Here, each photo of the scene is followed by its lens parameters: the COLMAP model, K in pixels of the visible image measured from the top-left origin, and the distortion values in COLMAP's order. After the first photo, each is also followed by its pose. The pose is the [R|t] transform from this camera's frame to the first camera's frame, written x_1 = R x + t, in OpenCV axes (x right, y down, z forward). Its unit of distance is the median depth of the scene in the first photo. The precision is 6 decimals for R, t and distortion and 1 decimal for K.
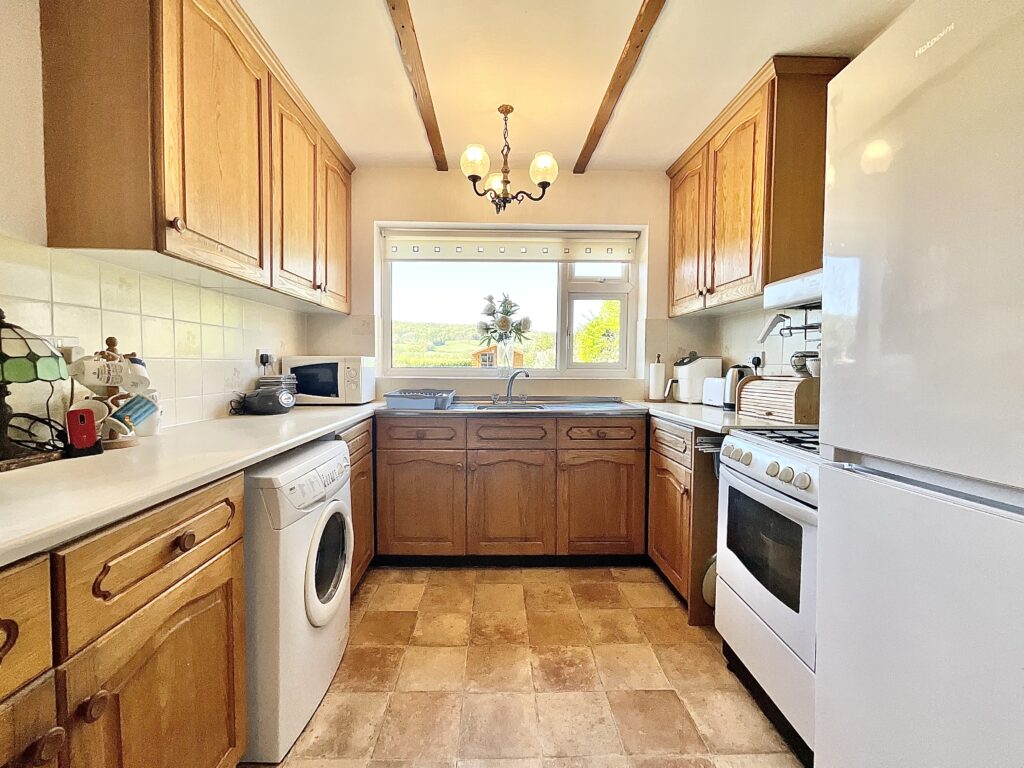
lens RADIAL K [[418.4, 0, 512.0], [0, 418.4, 384.0], [0, 0, 1]] dist [0.003166, 0.000229]
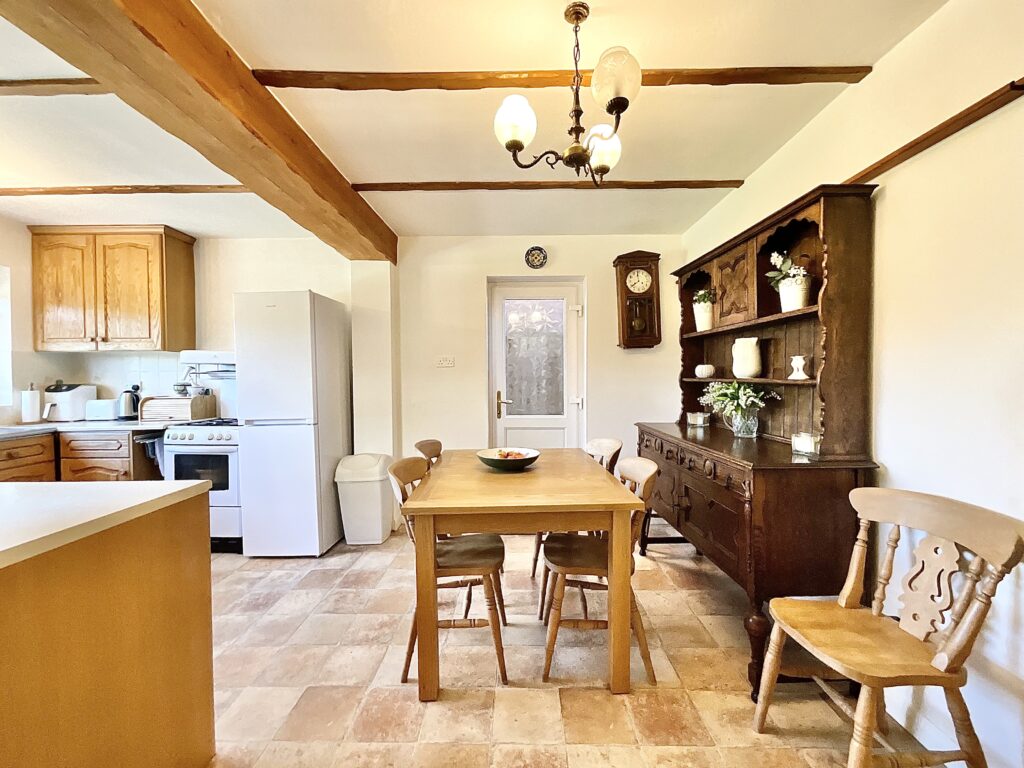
lens RADIAL K [[418.4, 0, 512.0], [0, 418.4, 384.0], [0, 0, 1]] dist [0.003166, 0.000229]
pose [[0.019511, -0.018588, 0.999637, -0.956249], [0.050721, 0.998558, 0.017578, -0.025535], [-0.998522, 0.050360, 0.020426, -0.423696]]
